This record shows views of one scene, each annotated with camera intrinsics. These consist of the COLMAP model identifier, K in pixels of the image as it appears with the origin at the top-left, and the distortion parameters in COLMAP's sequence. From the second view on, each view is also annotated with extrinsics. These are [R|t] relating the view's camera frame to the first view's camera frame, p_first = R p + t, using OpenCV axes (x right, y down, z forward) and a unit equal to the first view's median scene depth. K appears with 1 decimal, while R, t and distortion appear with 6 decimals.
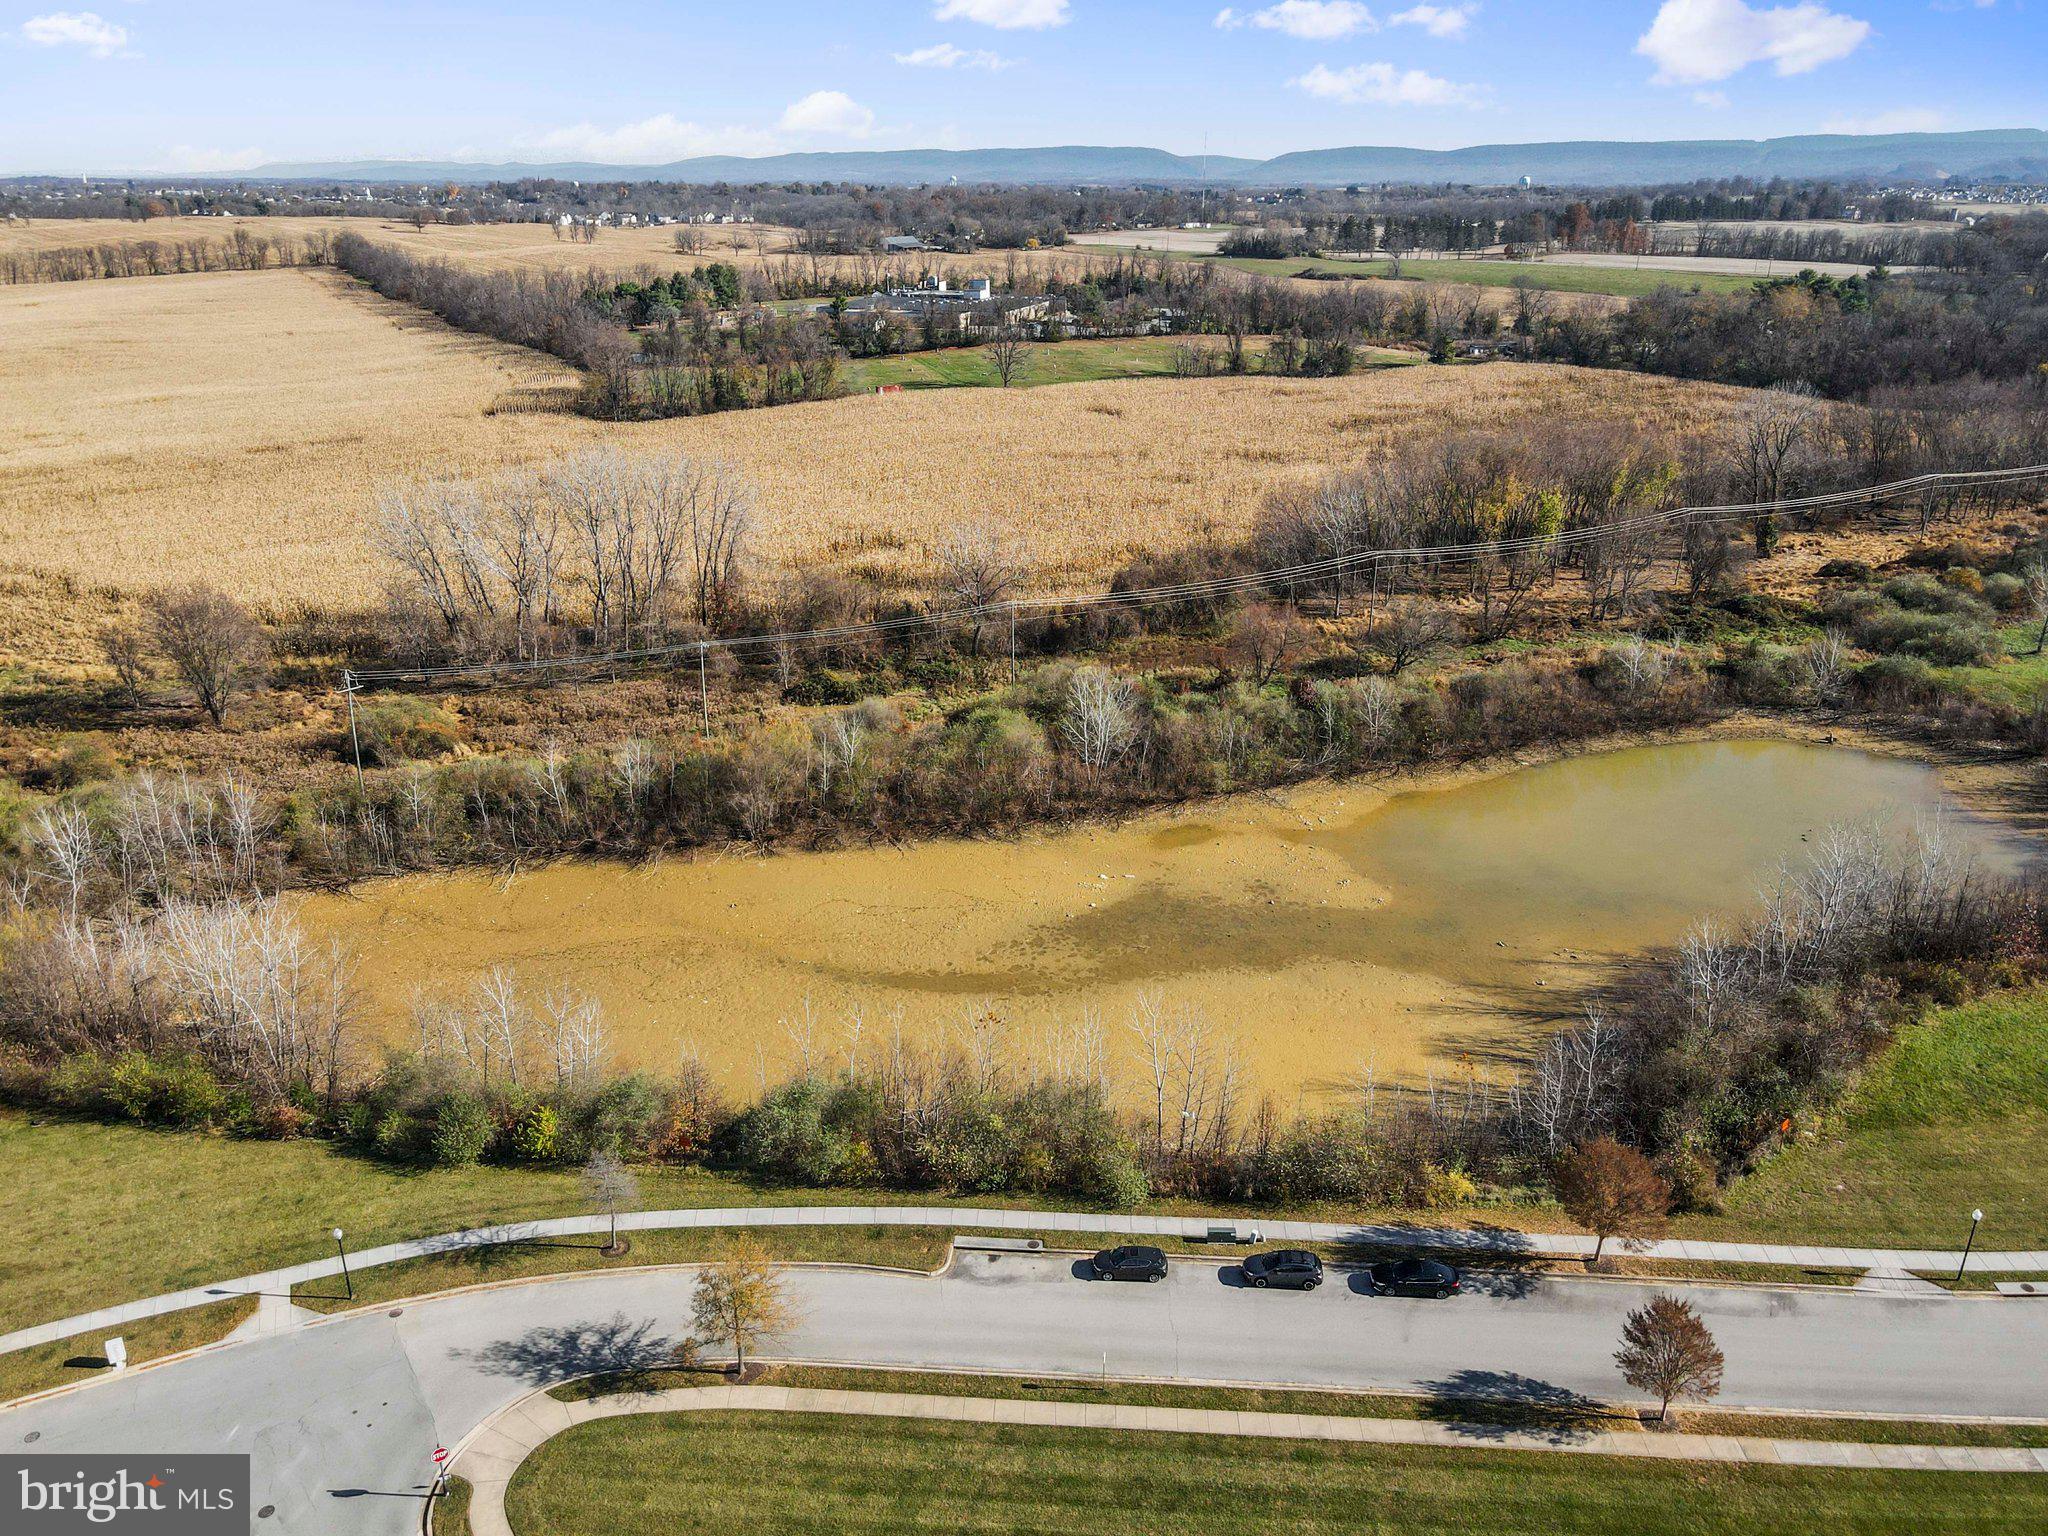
lens RADIAL K [[1472.7, 0, 1021.2], [0, 1472.7, 797.6], [0, 0, 1]] dist [0.012889, 0.012629]
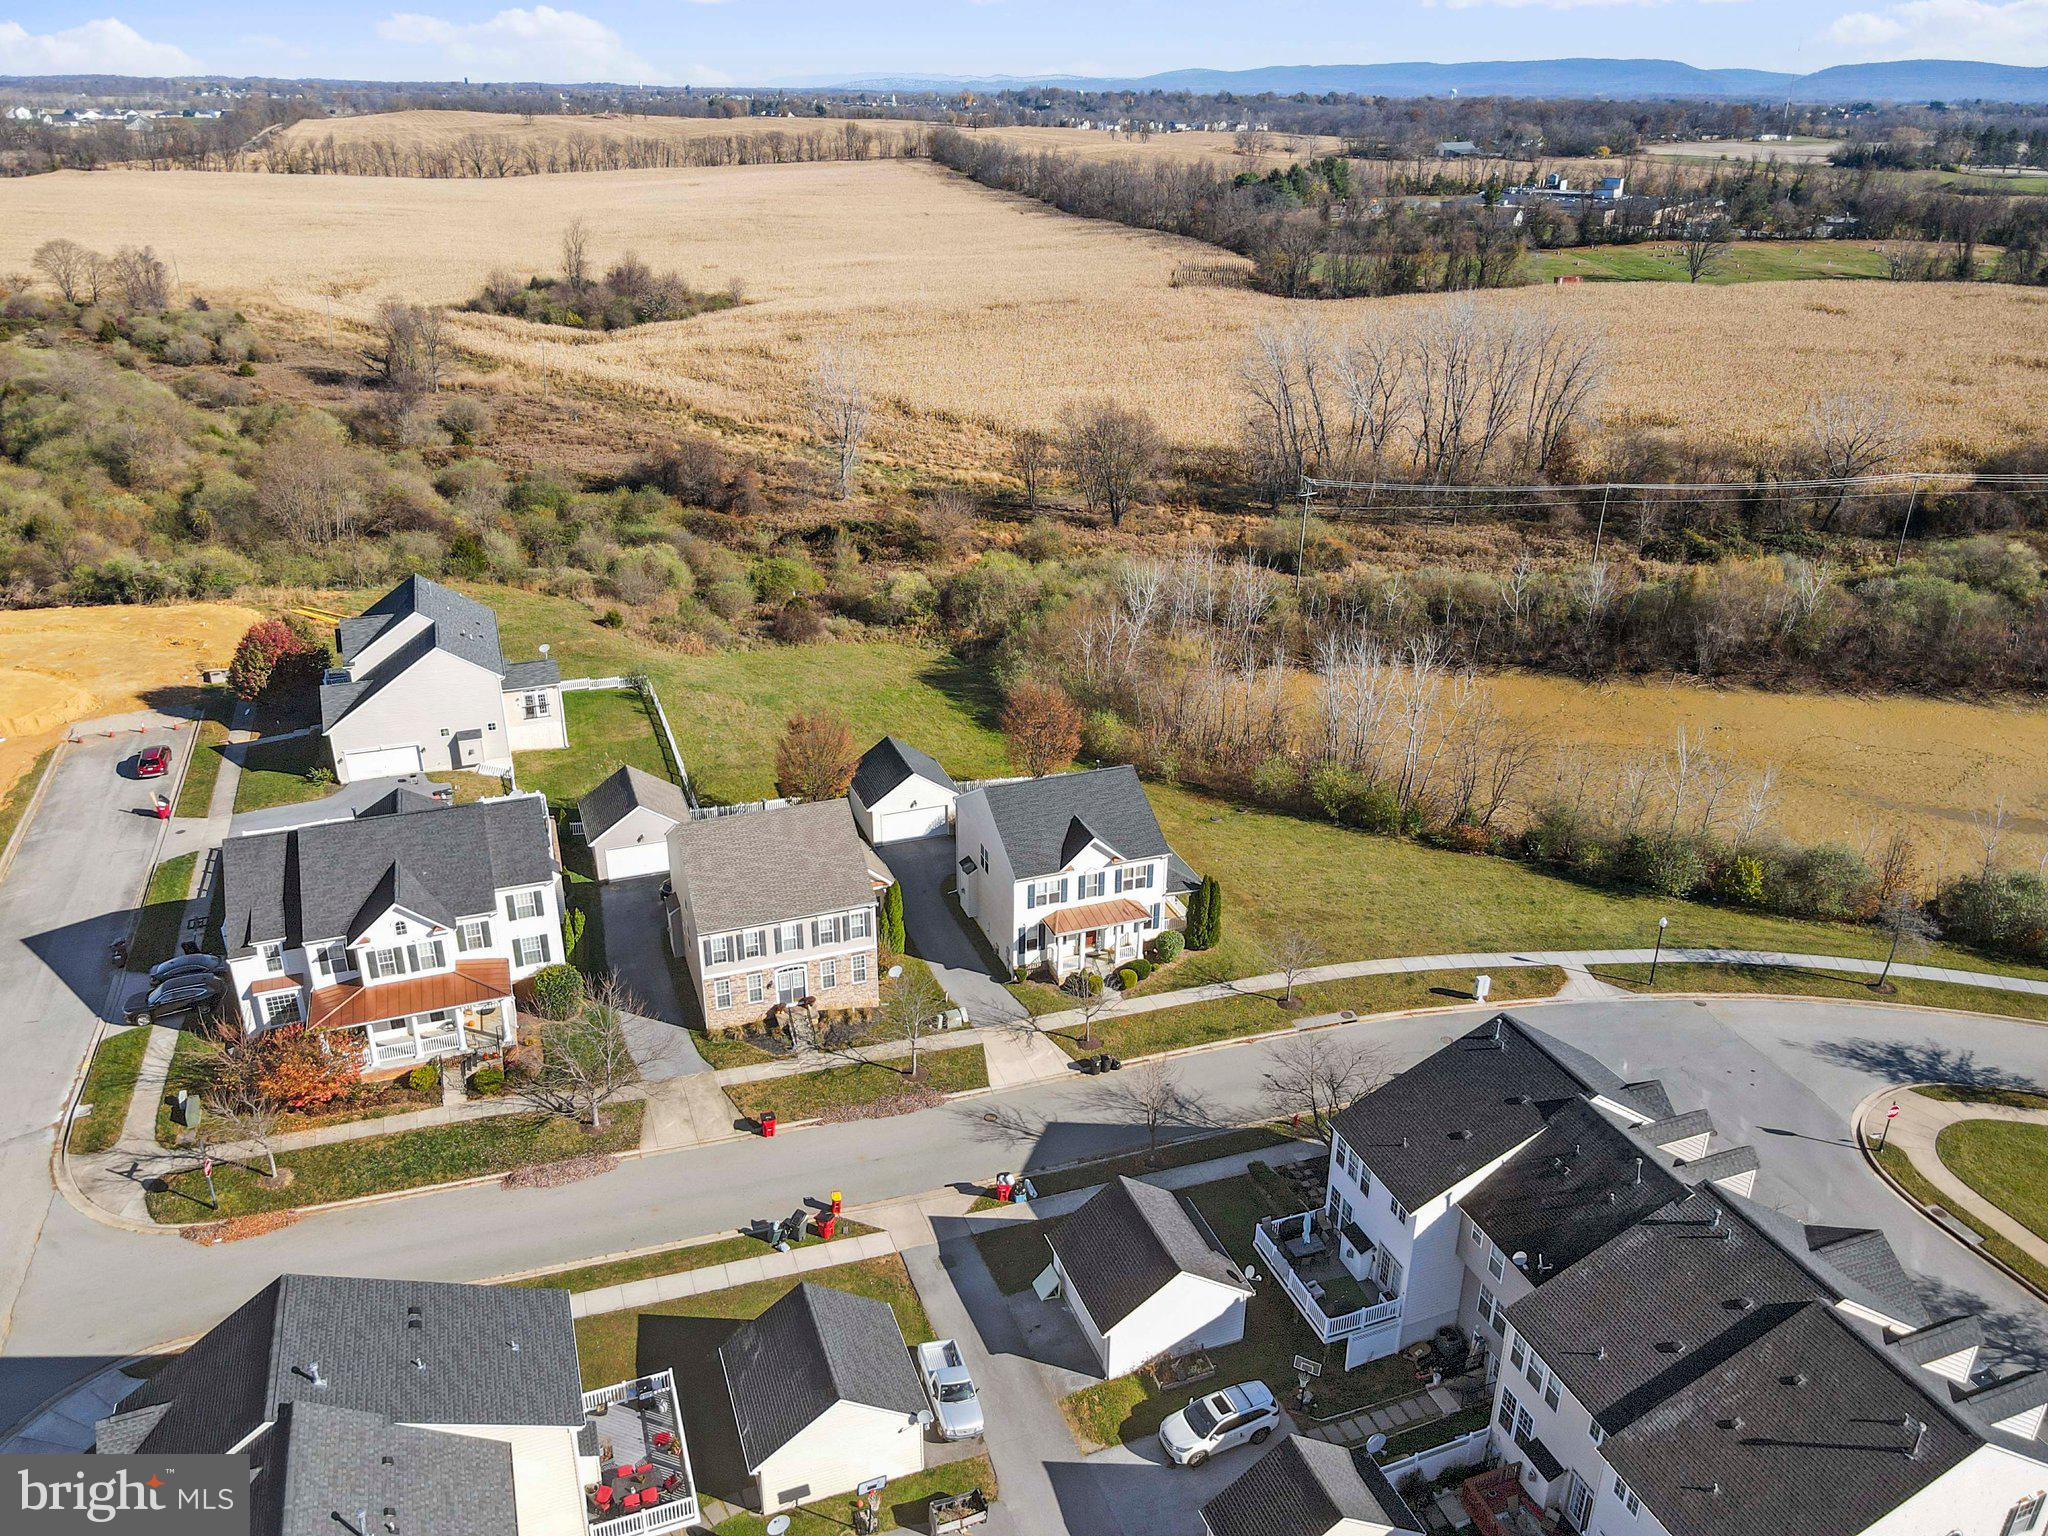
lens RADIAL K [[1472.7, 0, 1021.2], [0, 1472.7, 797.6], [0, 0, 1]] dist [0.012889, 0.012629]
pose [[0.957831, 0.134298, -0.254016, -0.136399], [-0.121993, 0.990487, 0.063664, 0.039871], [0.260149, -0.029991, 0.965103, -0.038730]]
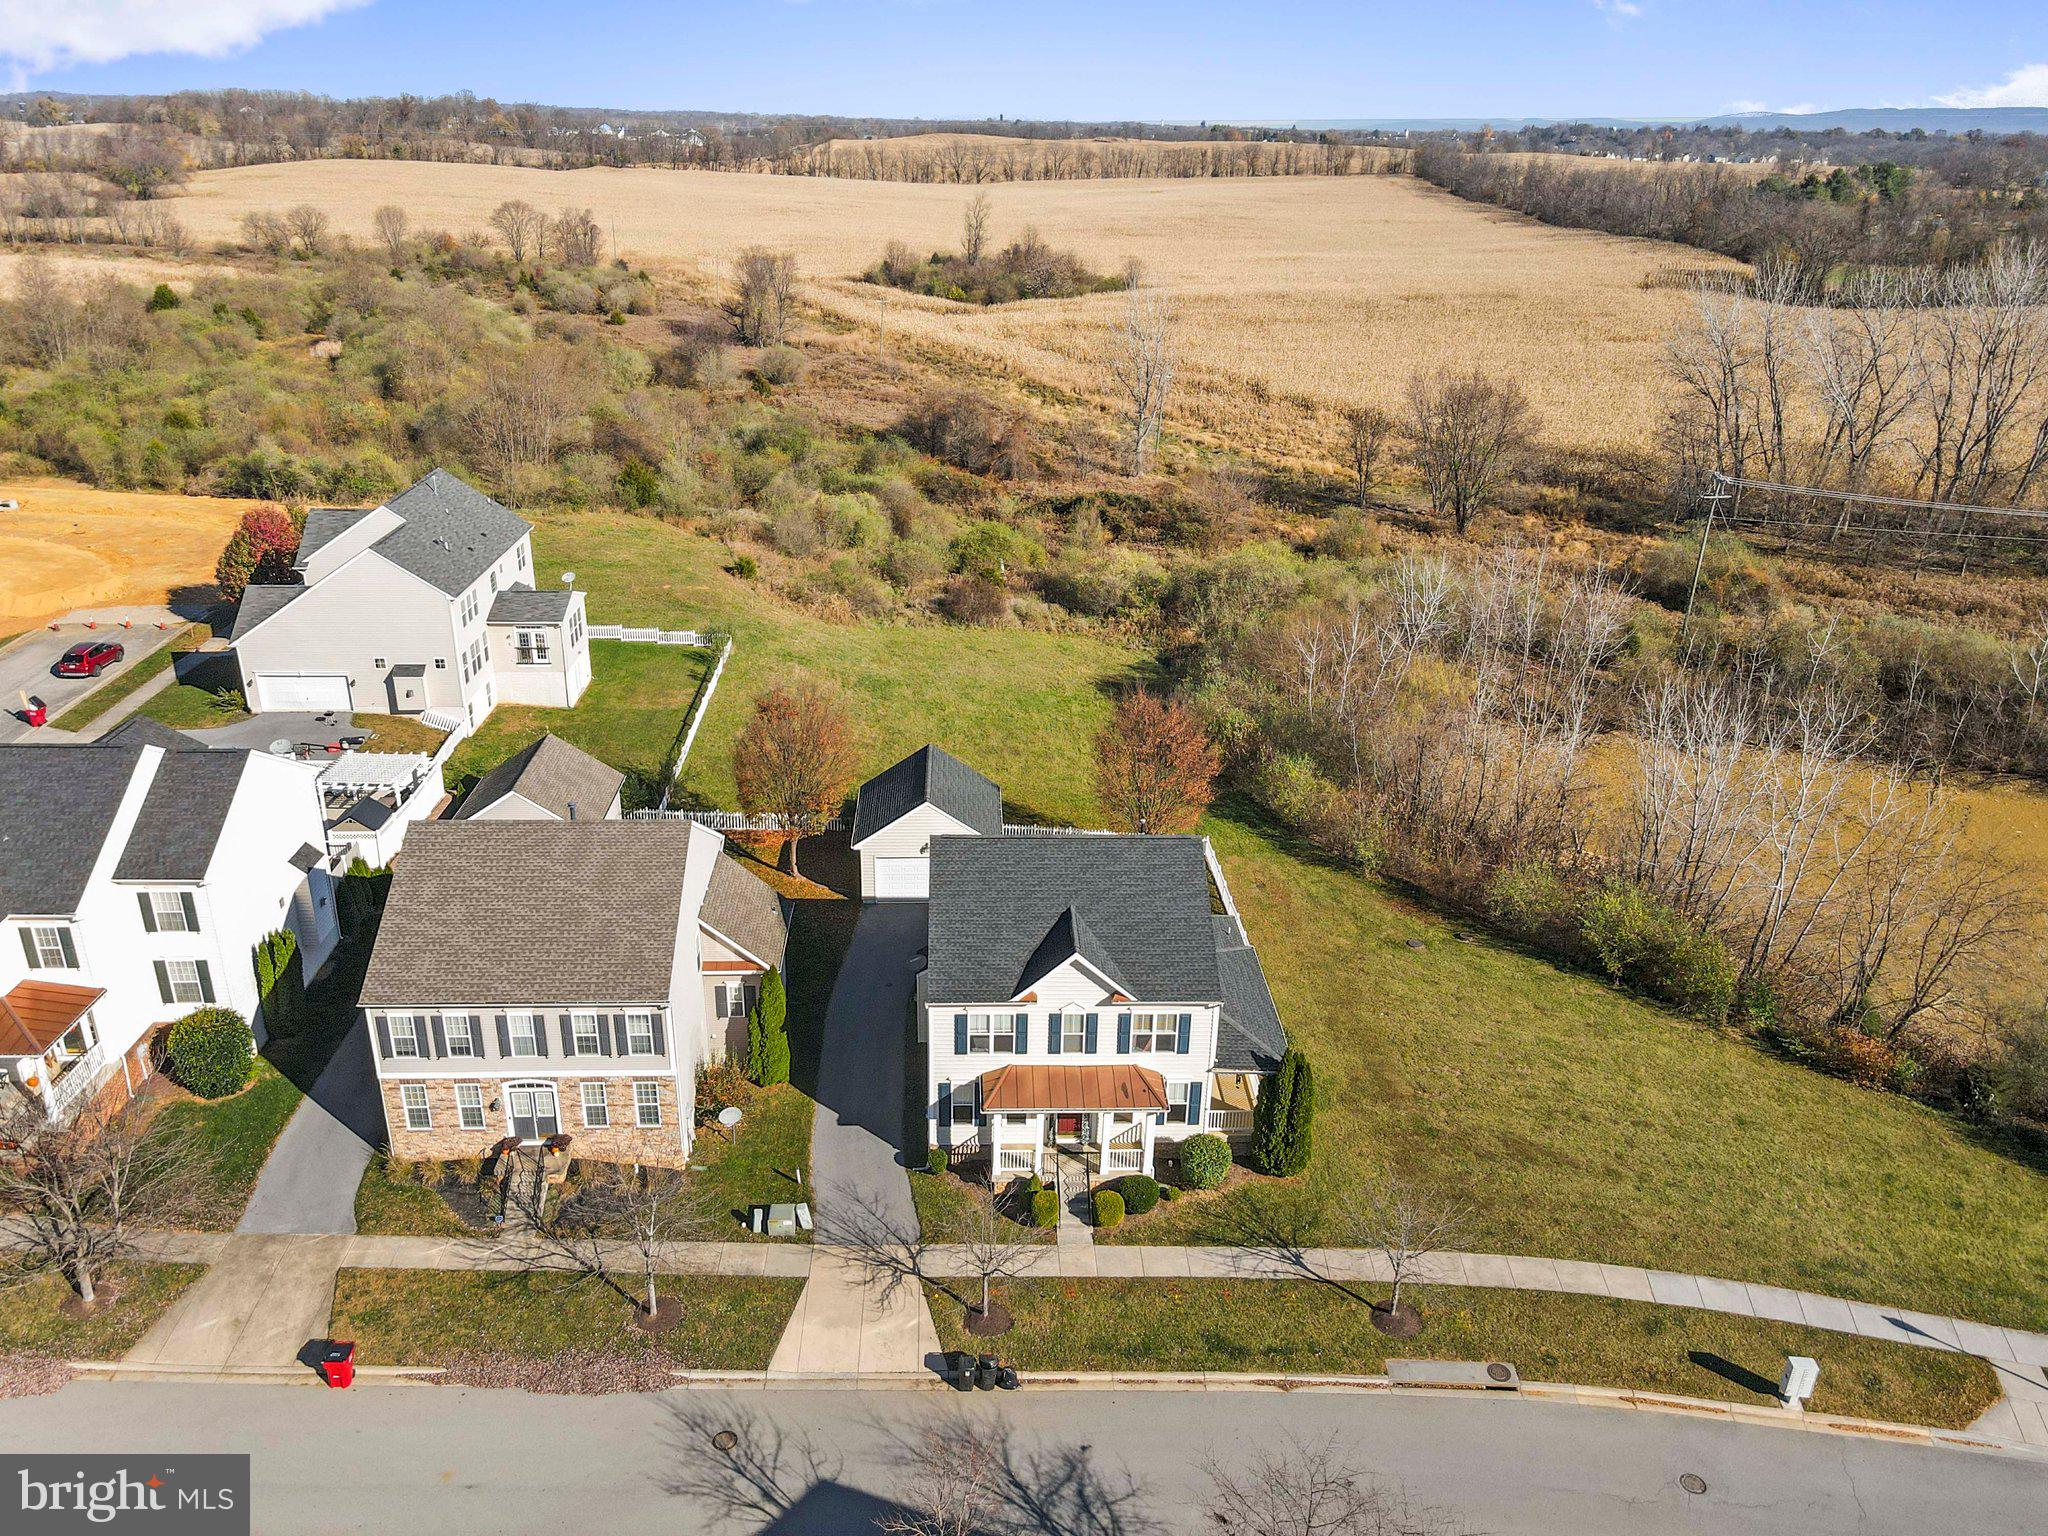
lens RADIAL K [[1472.7, 0, 1021.2], [0, 1472.7, 797.6], [0, 0, 1]] dist [0.012889, 0.012629]
pose [[0.820097, 0.255425, -0.512054, -0.124107], [-0.242662, 0.965639, 0.093040, 0.035270], [0.518224, 0.047954, 0.853900, 0.068637]]
